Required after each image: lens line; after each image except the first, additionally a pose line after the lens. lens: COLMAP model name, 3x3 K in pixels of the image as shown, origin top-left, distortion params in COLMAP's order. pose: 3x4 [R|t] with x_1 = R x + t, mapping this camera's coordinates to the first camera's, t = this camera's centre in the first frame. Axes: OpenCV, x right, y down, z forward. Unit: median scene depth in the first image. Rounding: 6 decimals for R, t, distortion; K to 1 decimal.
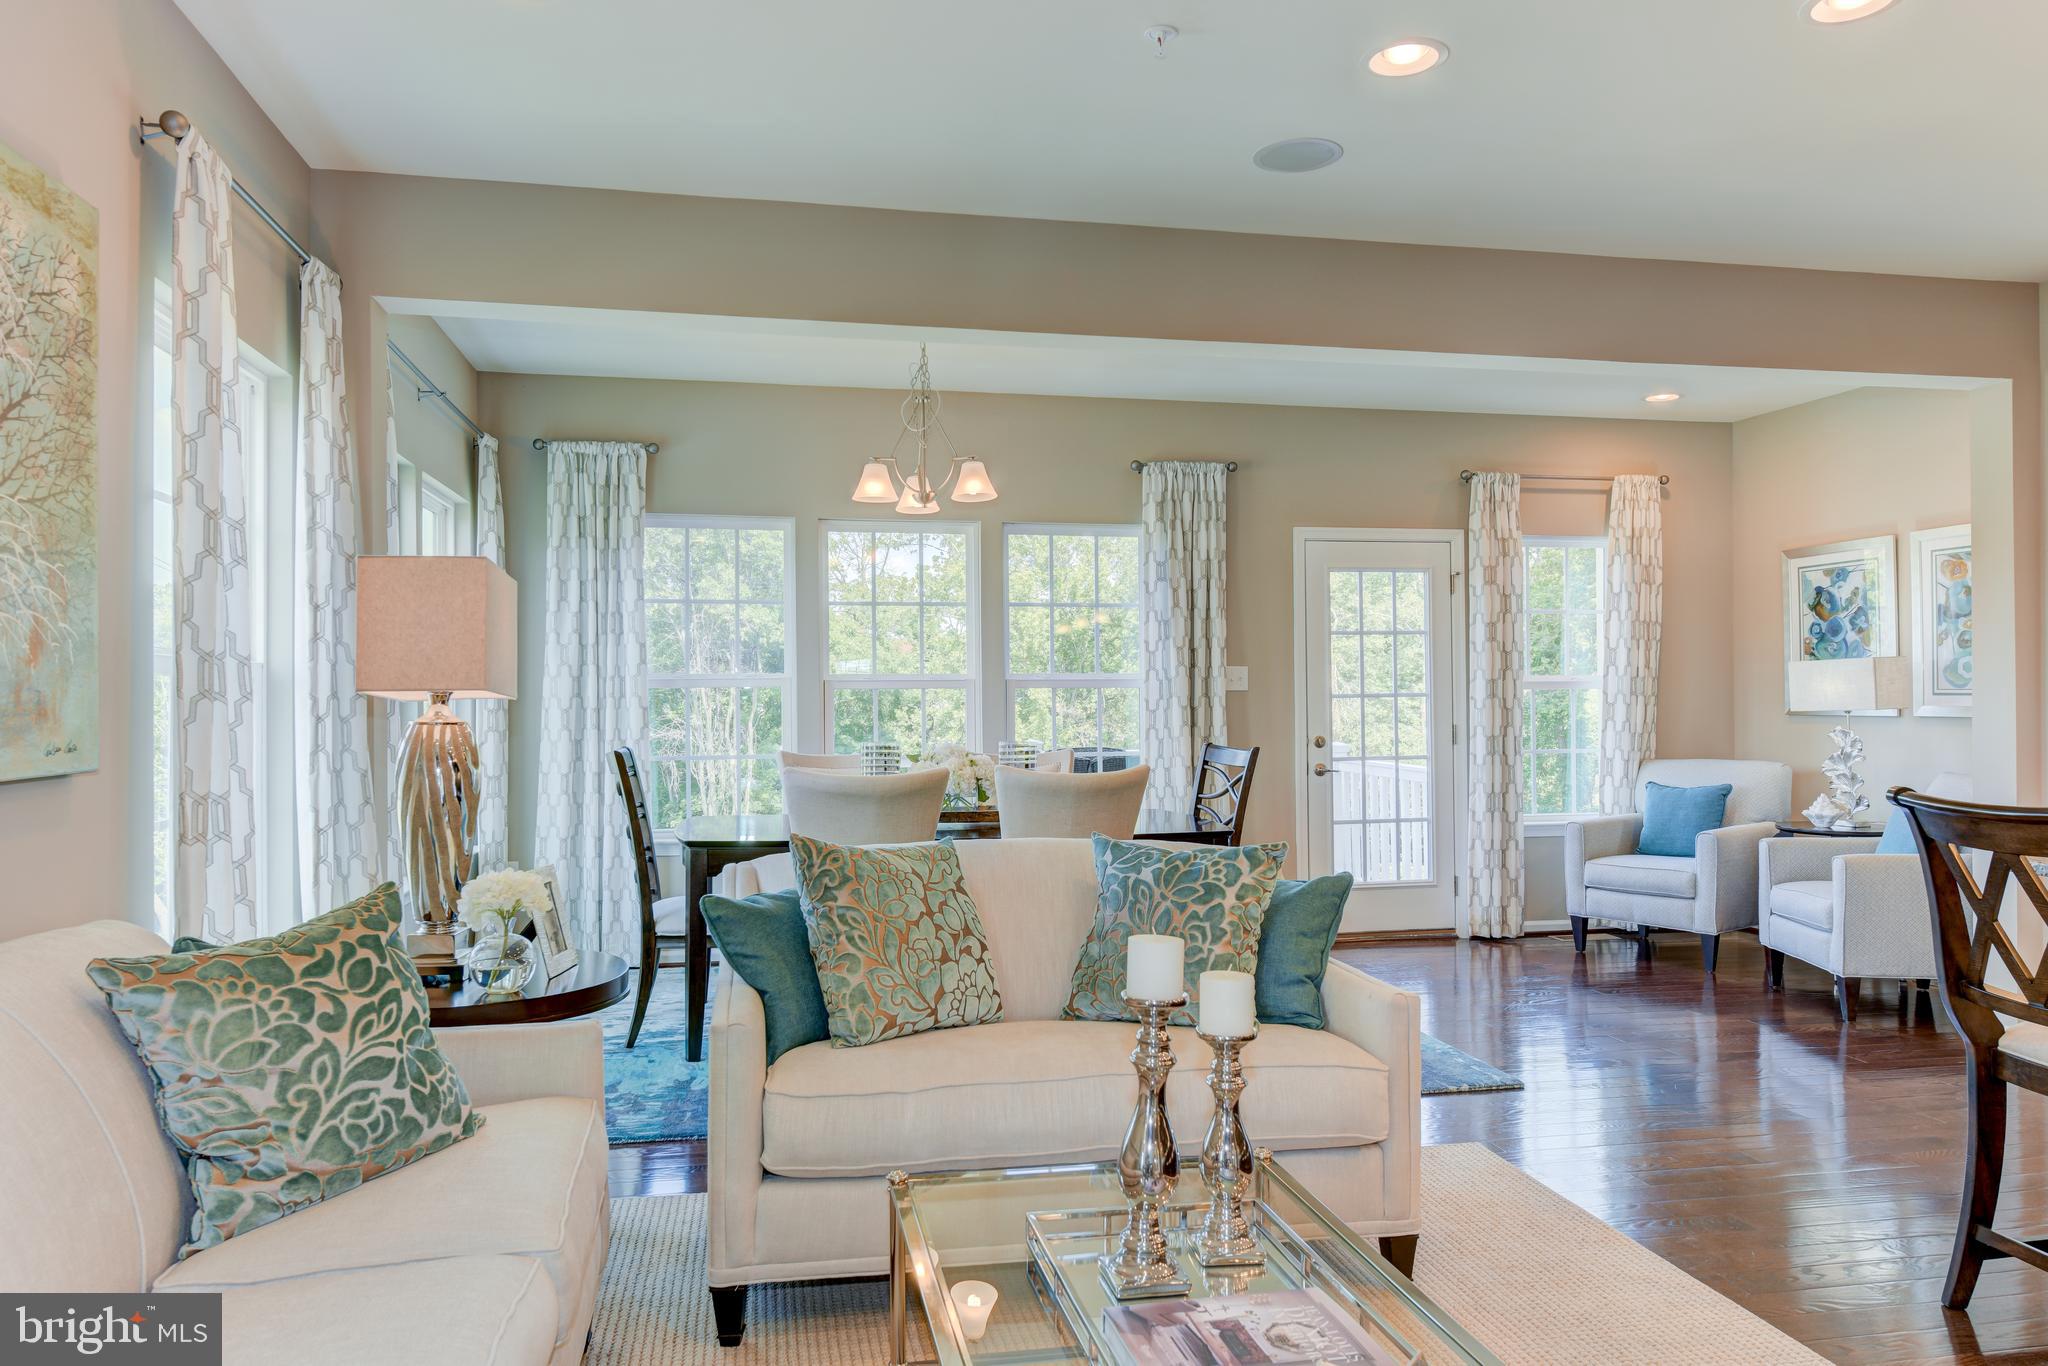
lens RADIAL K [[1371.2, 0, 1032.1], [0, 1371.2, 682.3], [0, 0, 1]] dist [0.018594, 0.002632]
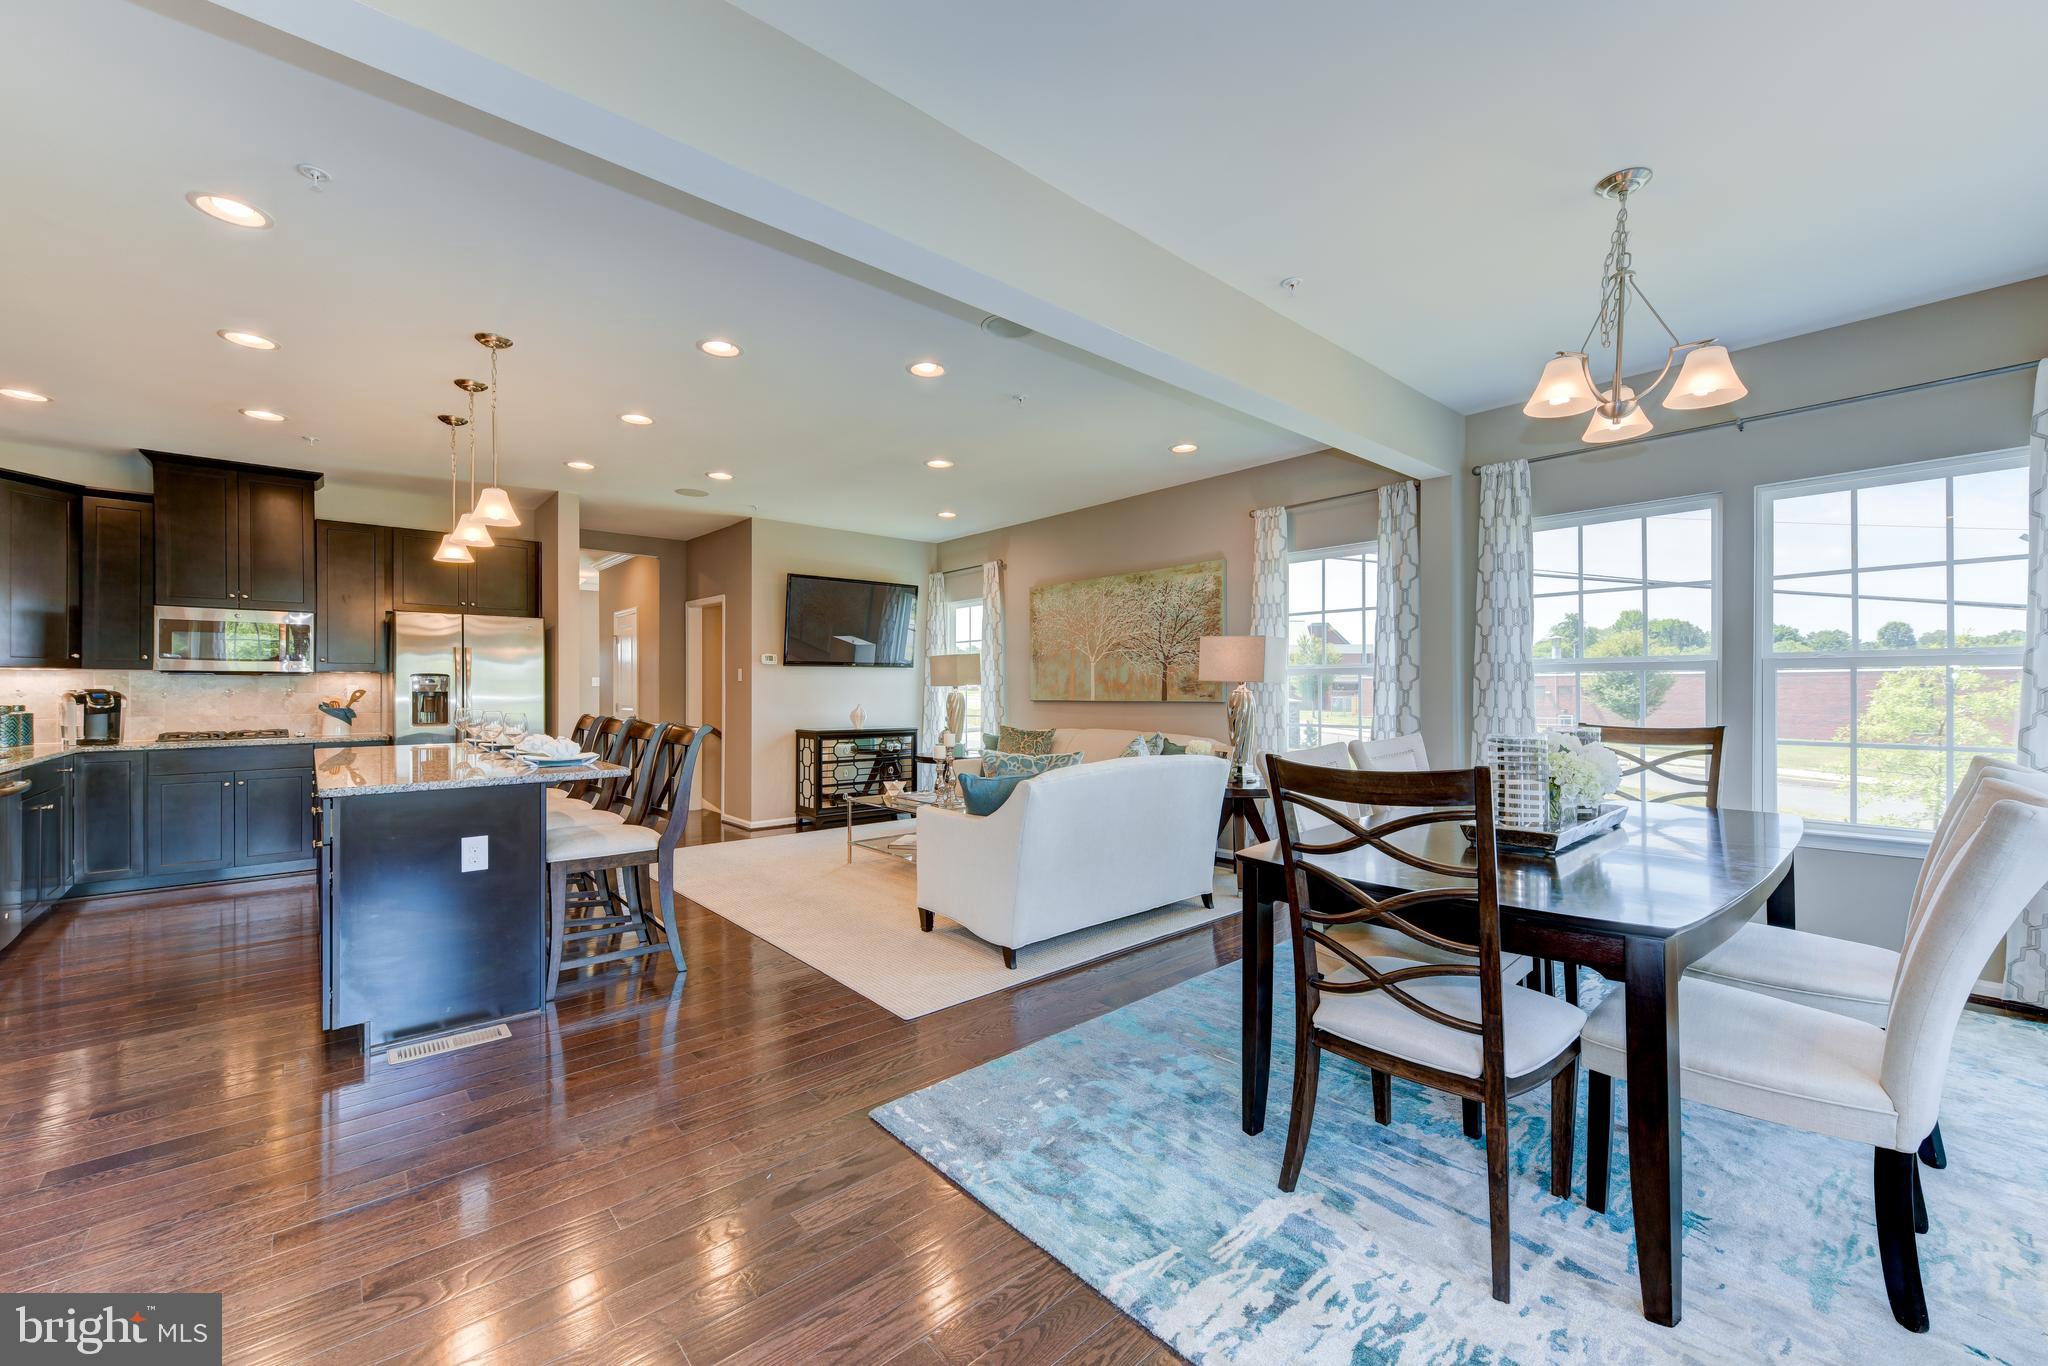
lens RADIAL K [[814.0, 0, 1036.7], [0, 814.0, 687.6], [0, 0, 1]] dist [0.008692, -0.002960]
pose [[-0.864382, 0.003190, -0.502826, 0.341884], [0.010699, 0.999870, -0.012049, 0.016271], [0.502723, -0.015795, -0.864304, 0.990931]]
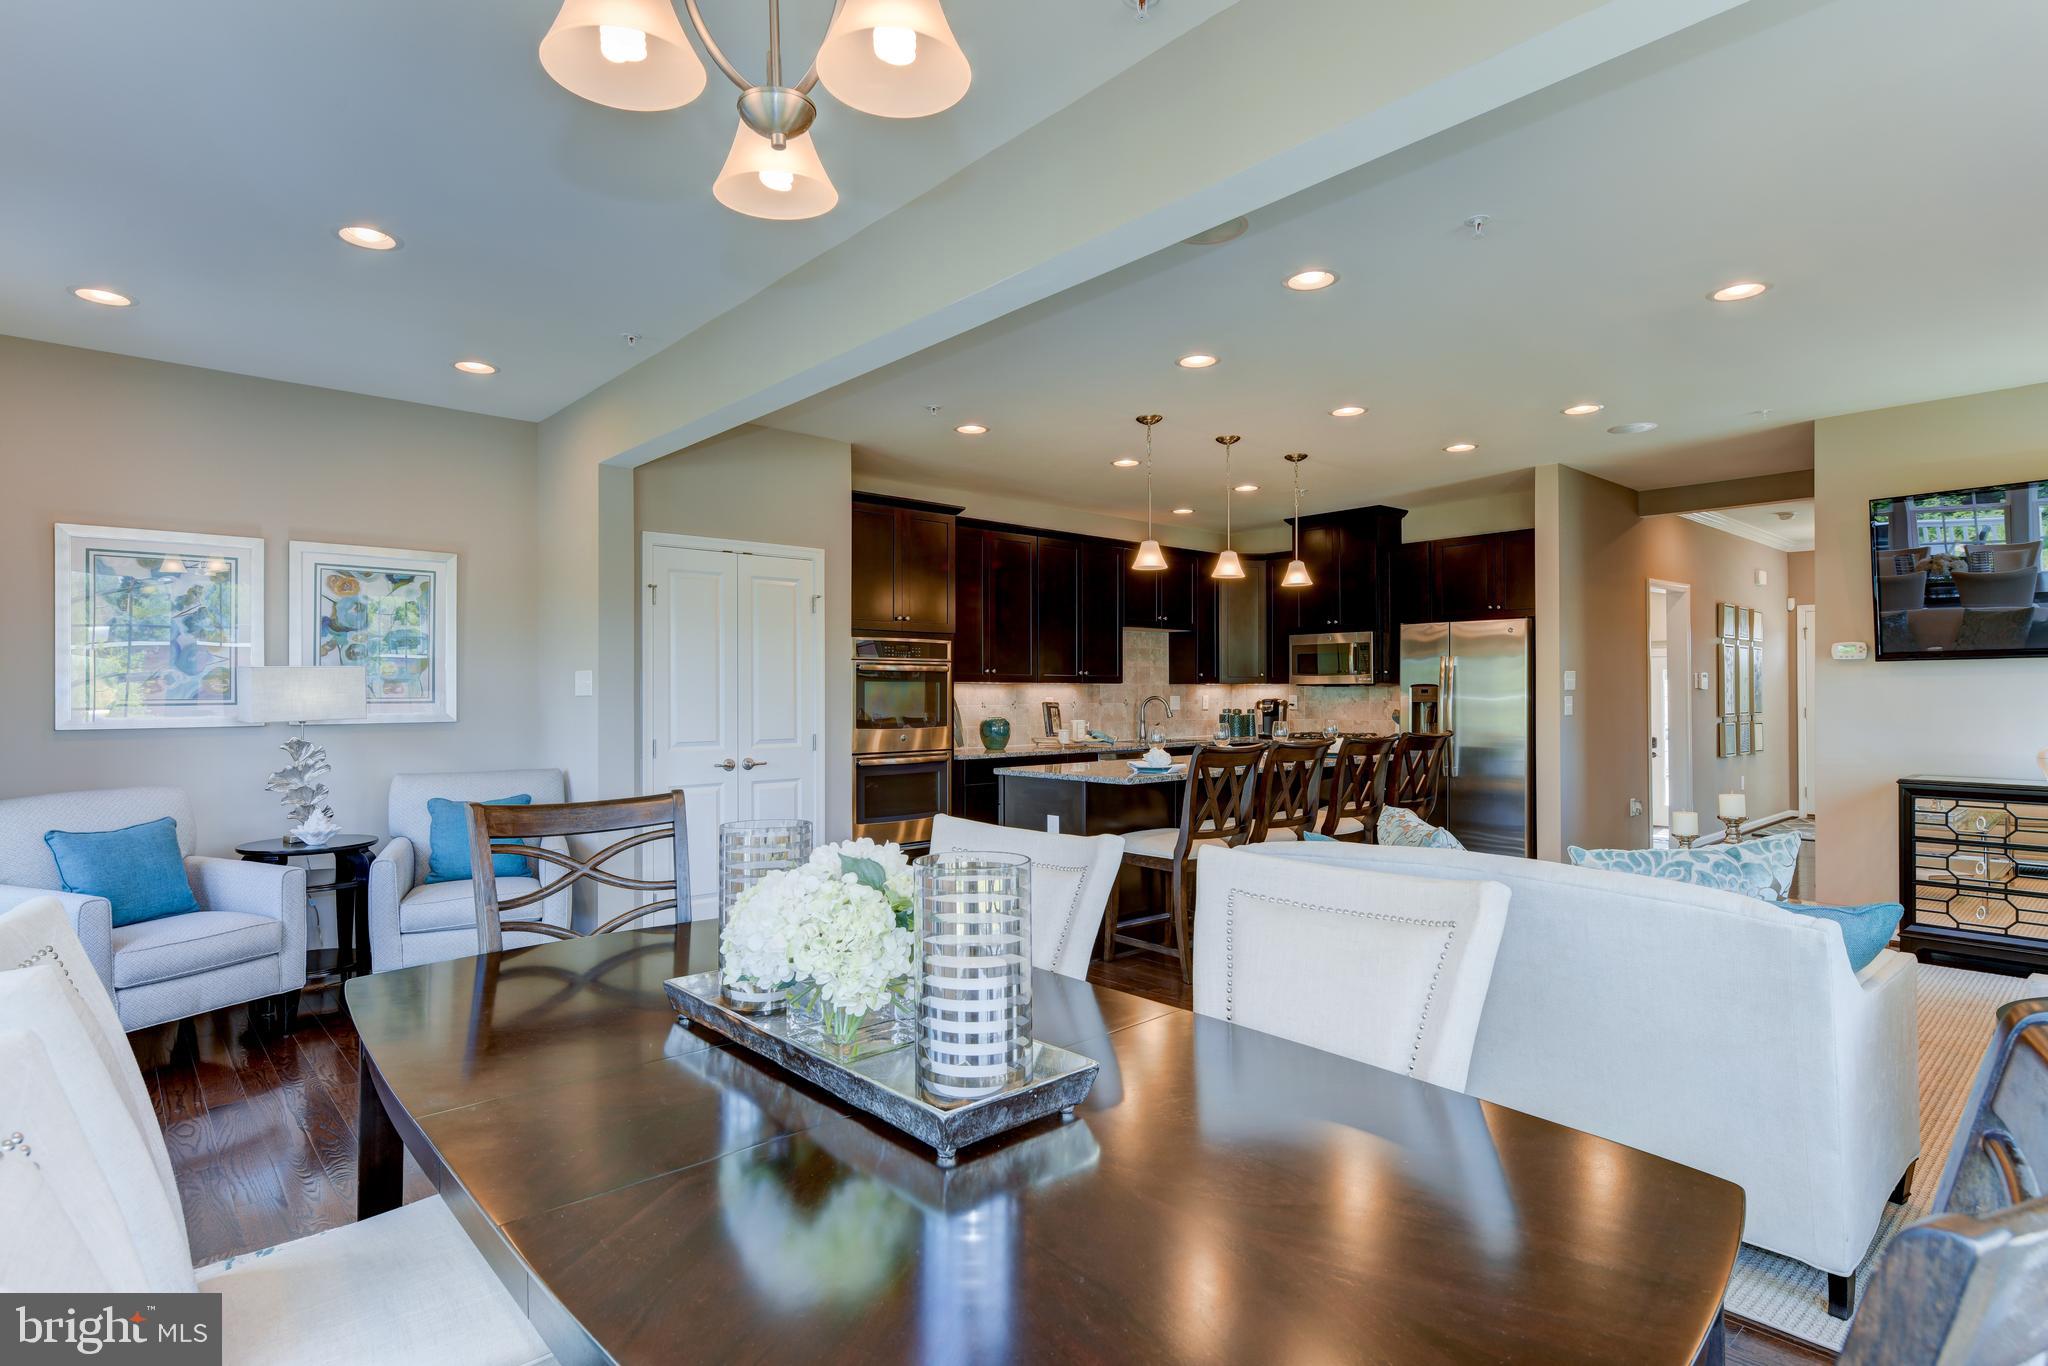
lens RADIAL K [[1038.8, 0, 1014.3], [0, 1038.8, 679.9], [0, 0, 1]] dist [0.003593, 0.000564]
pose [[-0.509600, 0.013684, 0.860302, -0.261082], [-0.005538, 0.999801, -0.019183, 0.003143], [-0.860393, -0.014540, -0.509423, 0.869949]]
